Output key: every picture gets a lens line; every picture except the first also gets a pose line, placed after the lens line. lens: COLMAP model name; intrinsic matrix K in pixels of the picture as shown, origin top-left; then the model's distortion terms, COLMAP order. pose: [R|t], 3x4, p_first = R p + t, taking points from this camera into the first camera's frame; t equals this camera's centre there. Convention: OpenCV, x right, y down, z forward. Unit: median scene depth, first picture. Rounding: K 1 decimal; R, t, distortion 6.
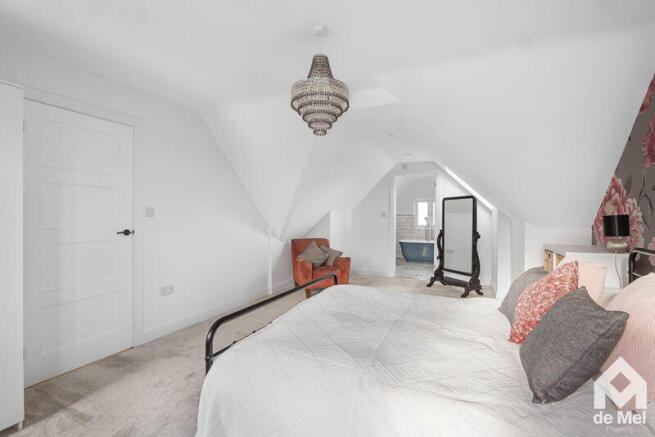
lens RADIAL K [[310.3, 0, 327.9], [0, 310.3, 217.8], [0, 0, 1]] dist [-0.000168, -0.000013]
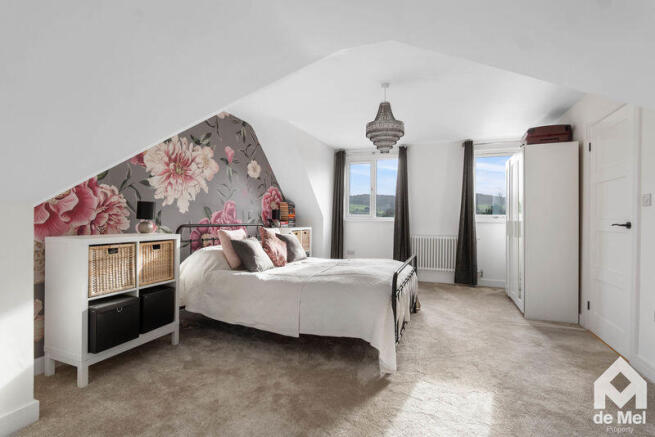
lens RADIAL K [[322.8, 0, 328.0], [0, 322.8, 217.2], [0, 0, 1]] dist [-0.000088, -0.000010]
pose [[-0.996203, -0.010680, -0.086404, 0.333241], [-0.011653, 0.999874, 0.010767, 0.029454], [0.086278, 0.011733, -0.996202, 2.239449]]
